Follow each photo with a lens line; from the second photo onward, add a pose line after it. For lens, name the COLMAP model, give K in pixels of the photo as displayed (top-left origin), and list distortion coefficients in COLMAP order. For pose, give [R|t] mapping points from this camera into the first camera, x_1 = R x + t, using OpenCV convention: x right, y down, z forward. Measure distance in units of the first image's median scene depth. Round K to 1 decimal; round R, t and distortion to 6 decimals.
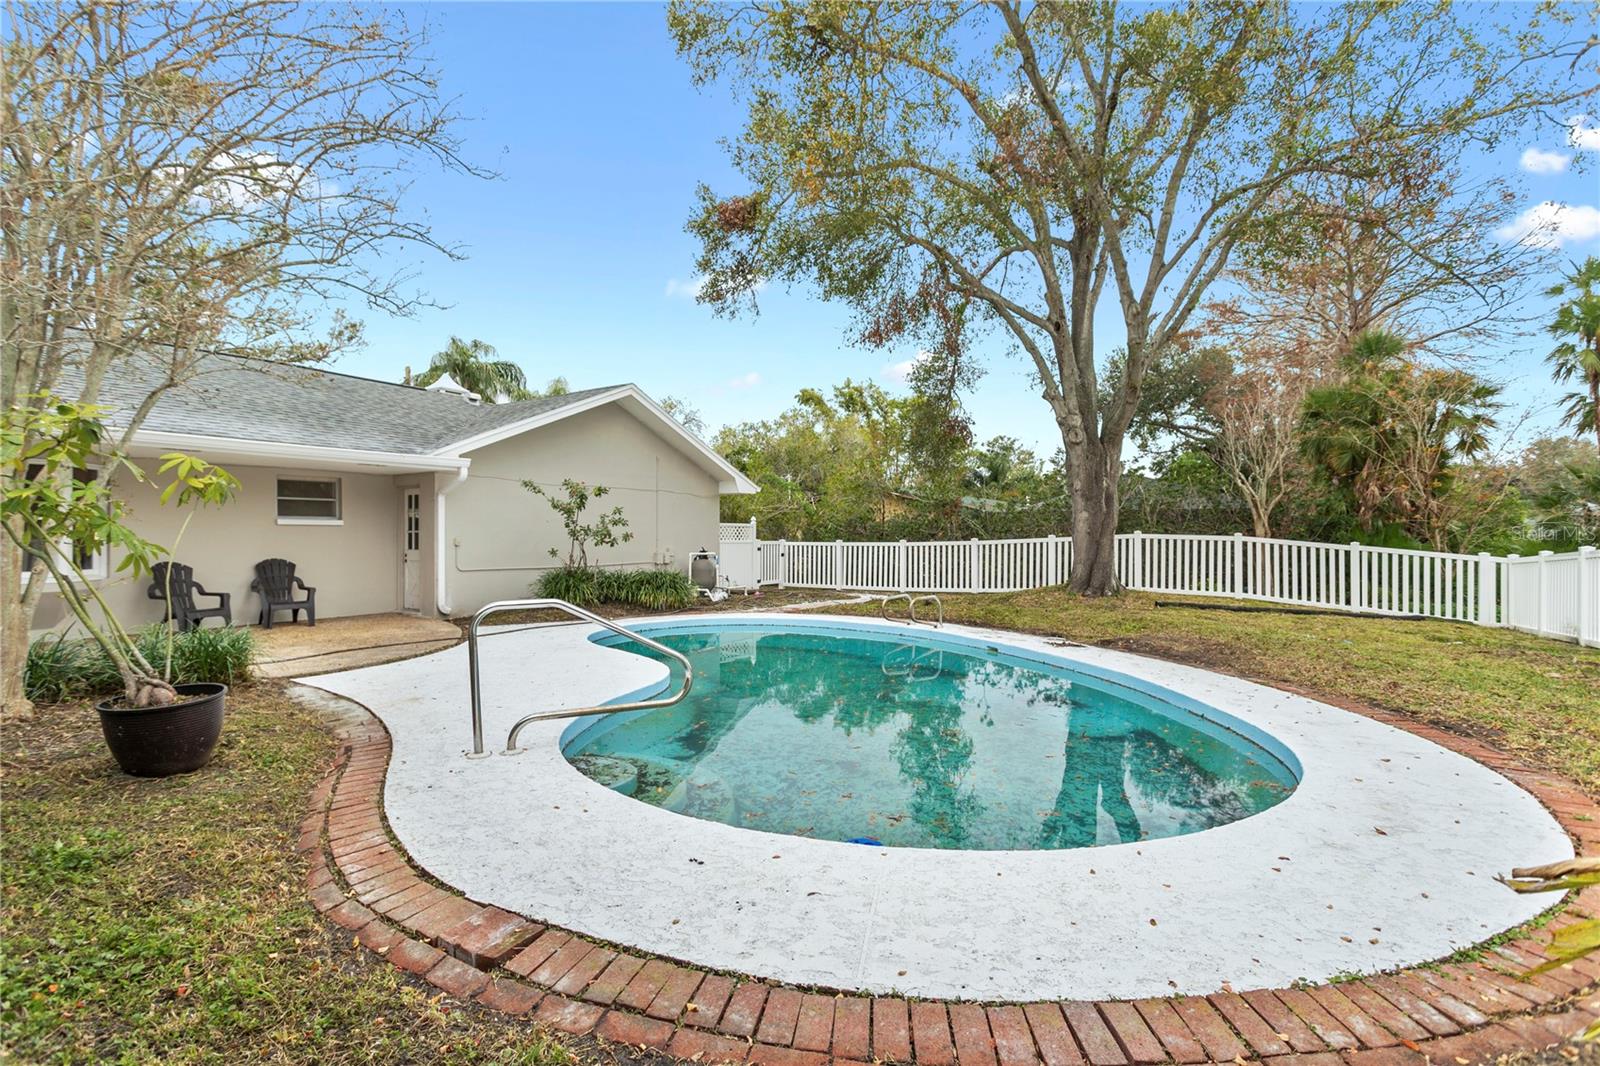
lens RADIAL K [[757.2, 0, 791.1], [0, 757.2, 535.0], [0, 0, 1]] dist [-0.049831, 0.024344]
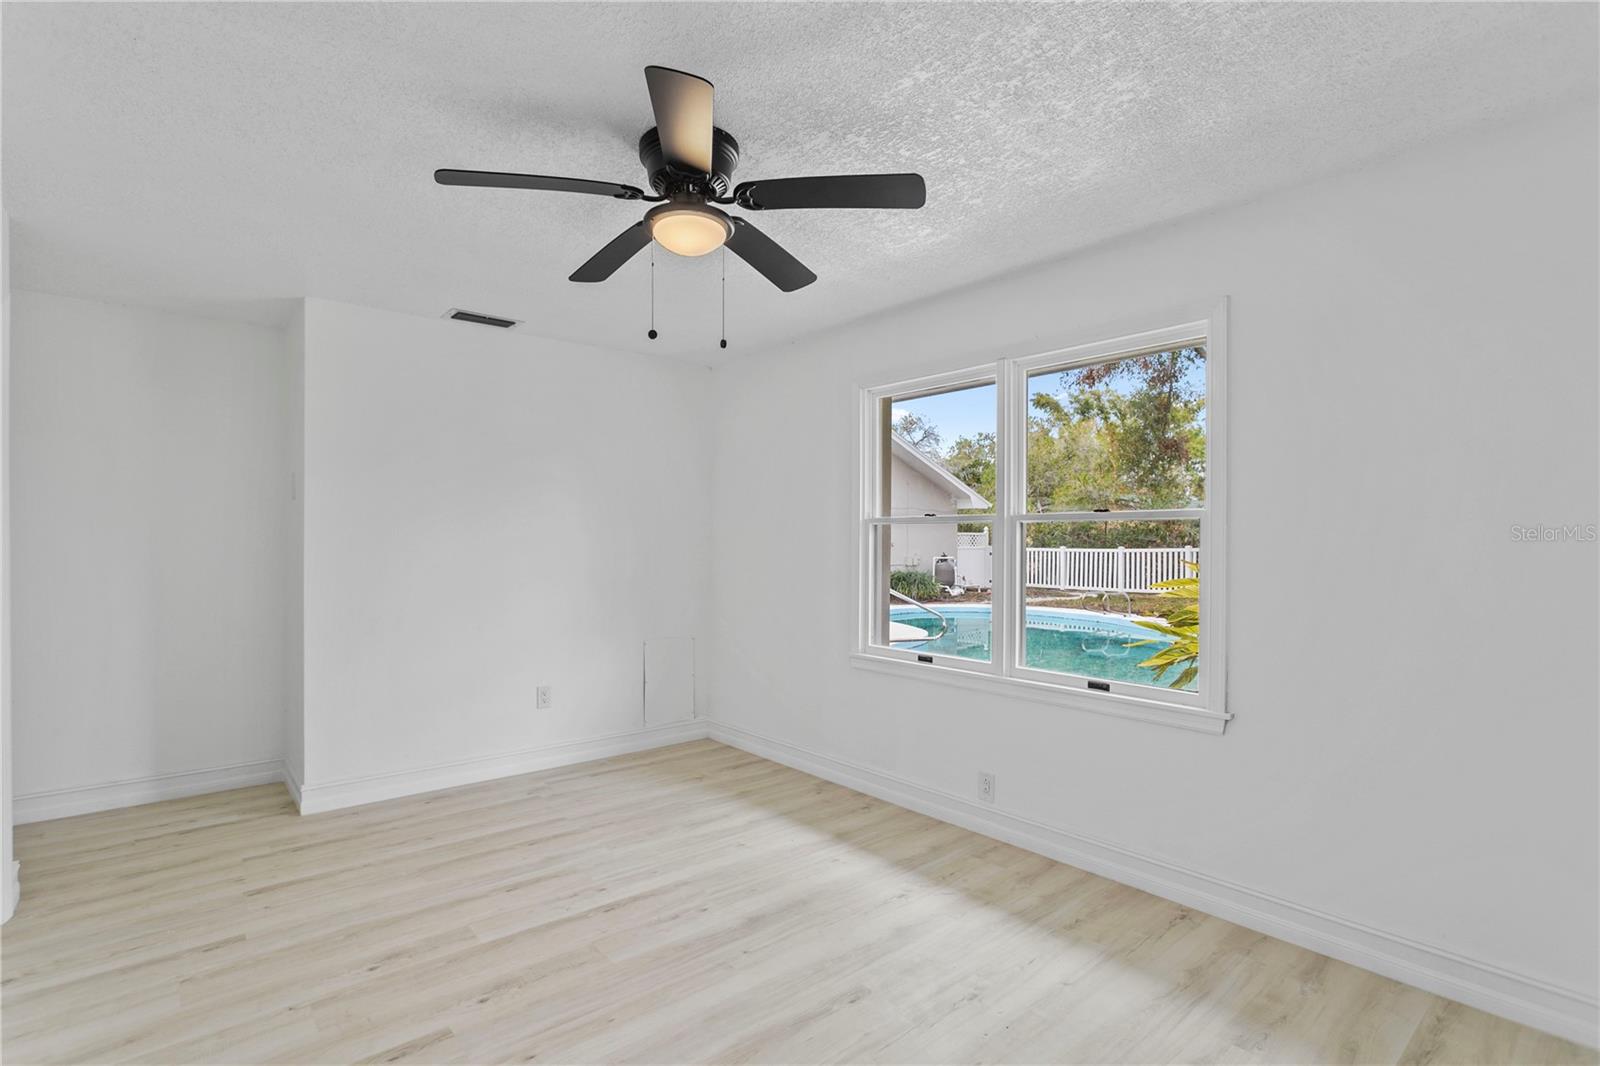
lens RADIAL K [[758.5, 0, 784.5], [0, 758.5, 536.9], [0, 0, 1]] dist [-0.014003, 0.001195]
pose [[0.950598, 0.000121, -0.310425, 0.019225], [0.000800, 0.999996, 0.002838, -0.012077], [0.310424, -0.002946, 0.950594, -0.236783]]
